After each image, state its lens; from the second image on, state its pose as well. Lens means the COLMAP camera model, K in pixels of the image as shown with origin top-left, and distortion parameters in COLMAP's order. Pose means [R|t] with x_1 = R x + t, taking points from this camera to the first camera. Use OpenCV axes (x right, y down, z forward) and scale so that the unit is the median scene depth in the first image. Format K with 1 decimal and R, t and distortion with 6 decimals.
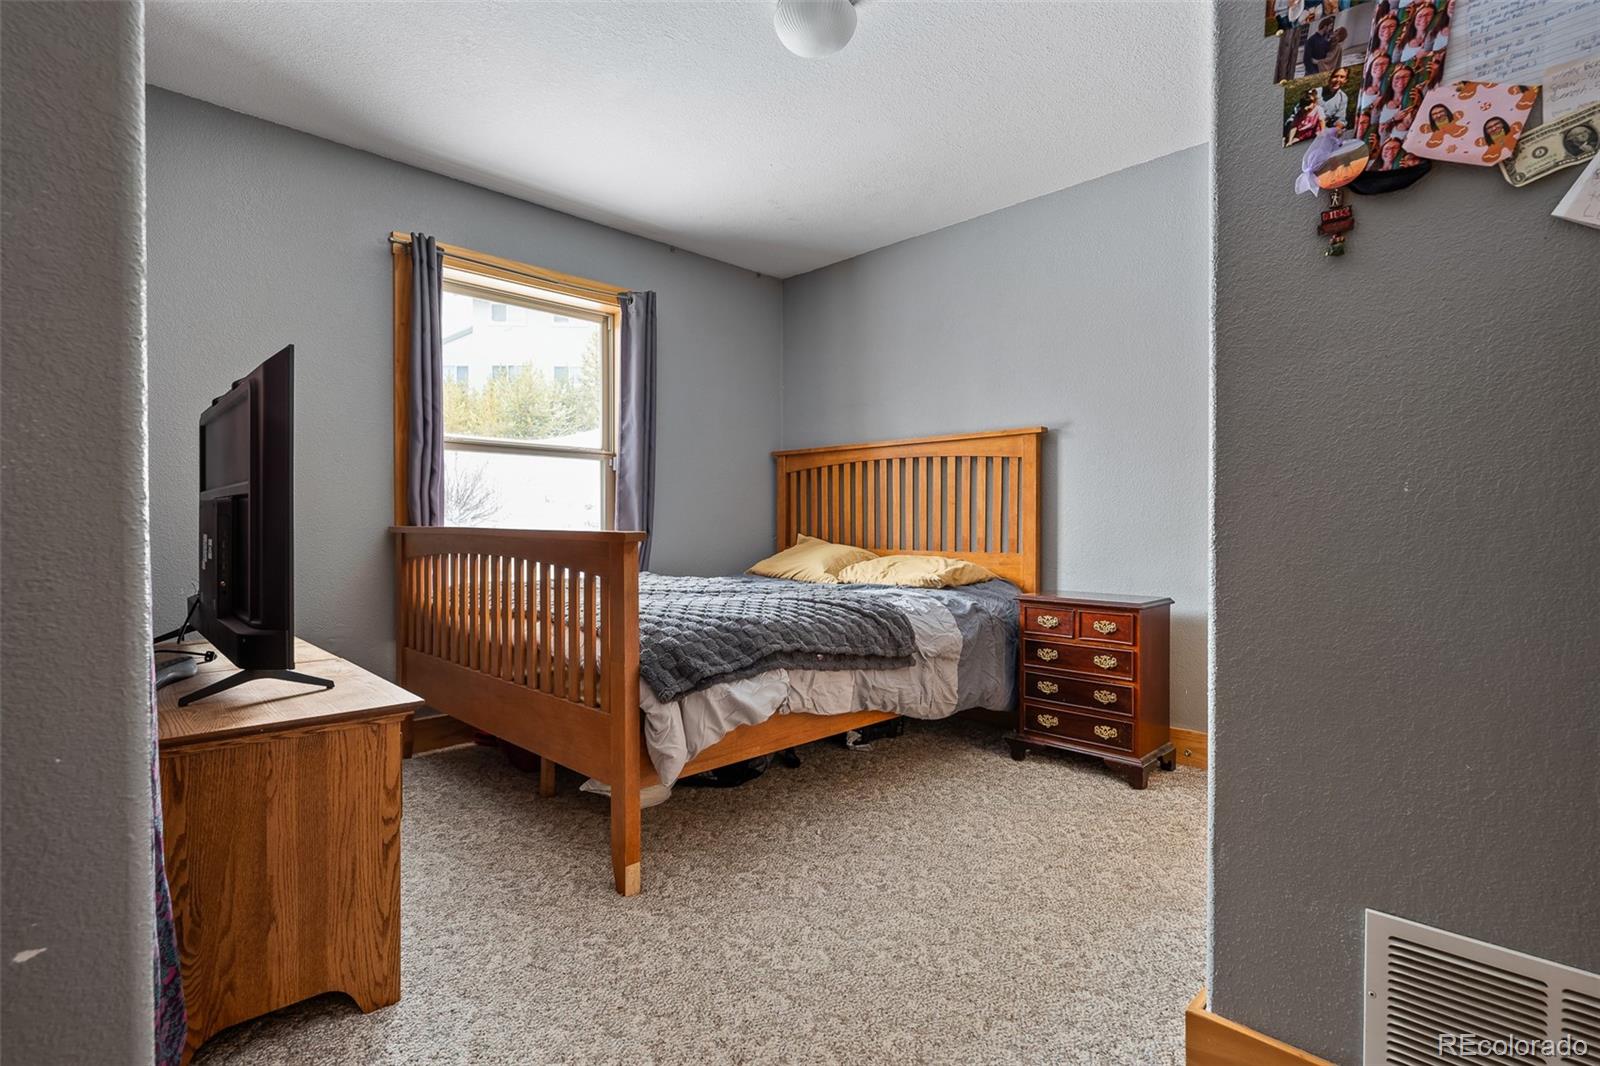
lens RADIAL K [[764.3, 0, 797.8], [0, 764.3, 528.9], [0, 0, 1]] dist [-0.002295, -0.000041]
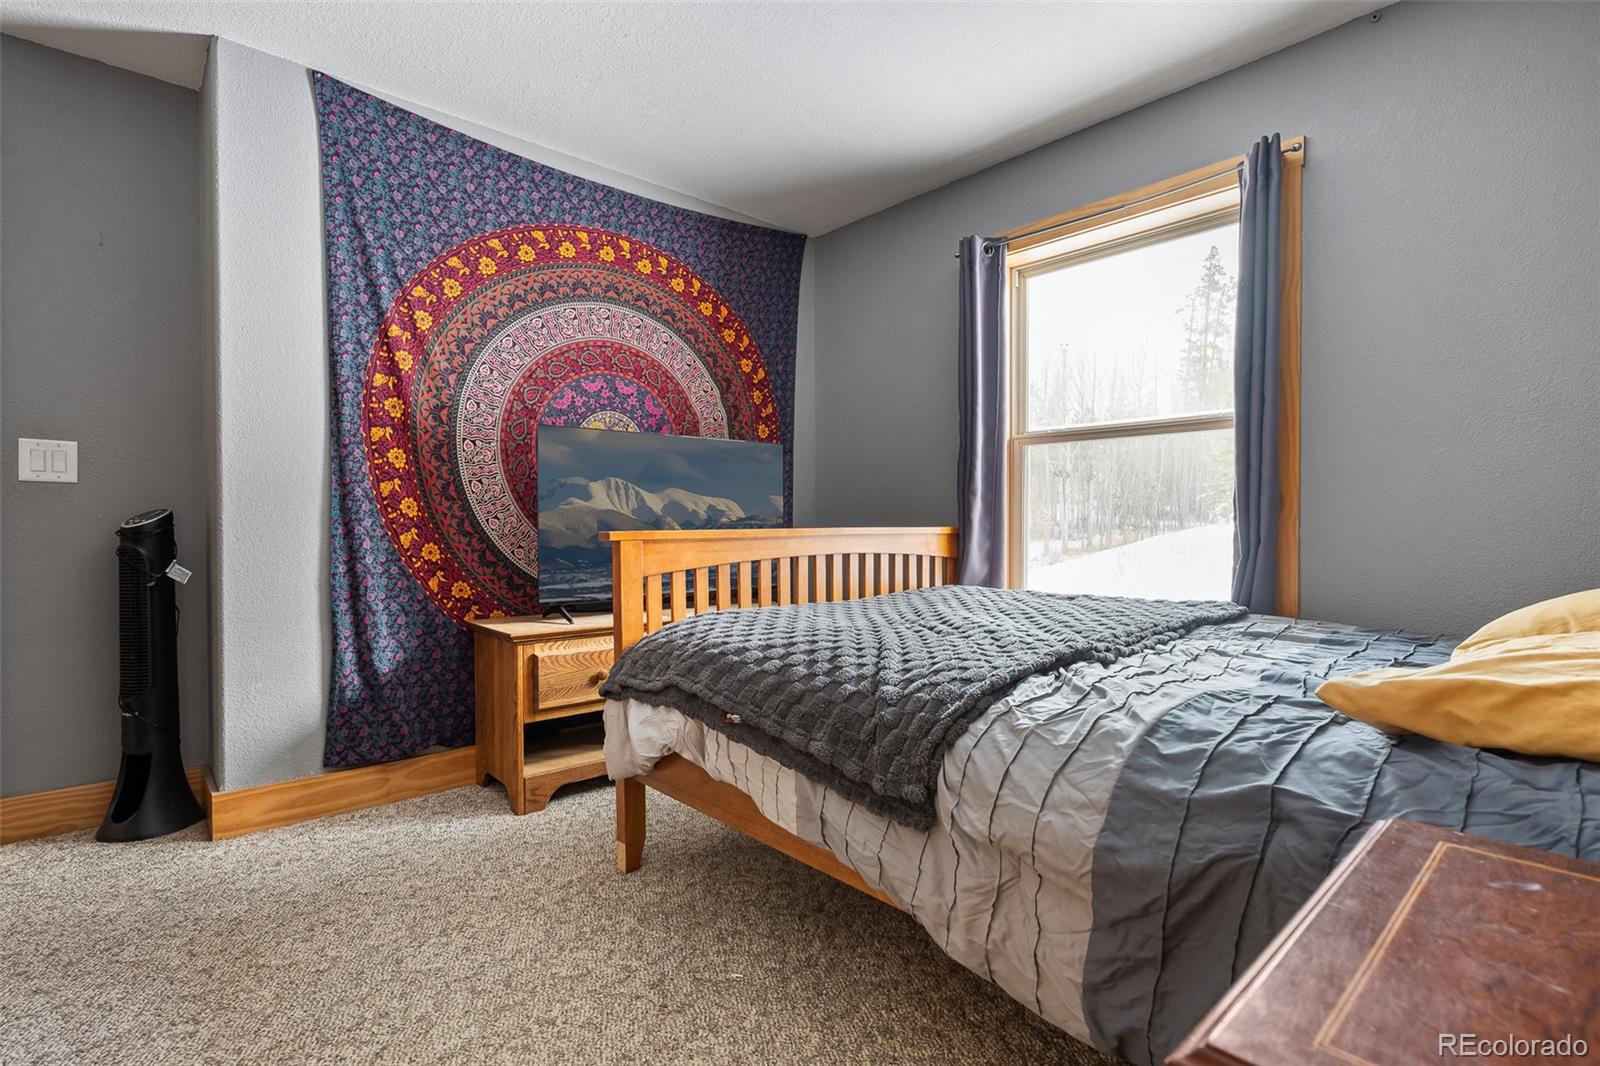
lens RADIAL K [[764.3, 0, 797.3], [0, 764.3, 542.8], [0, 0, 1]] dist [-0.002295, -0.000041]
pose [[-0.049456, 0.017945, -0.998615, 0.673581], [-0.008258, 0.999797, 0.018376, -0.000710], [0.998742, 0.009155, -0.049298, 1.049199]]
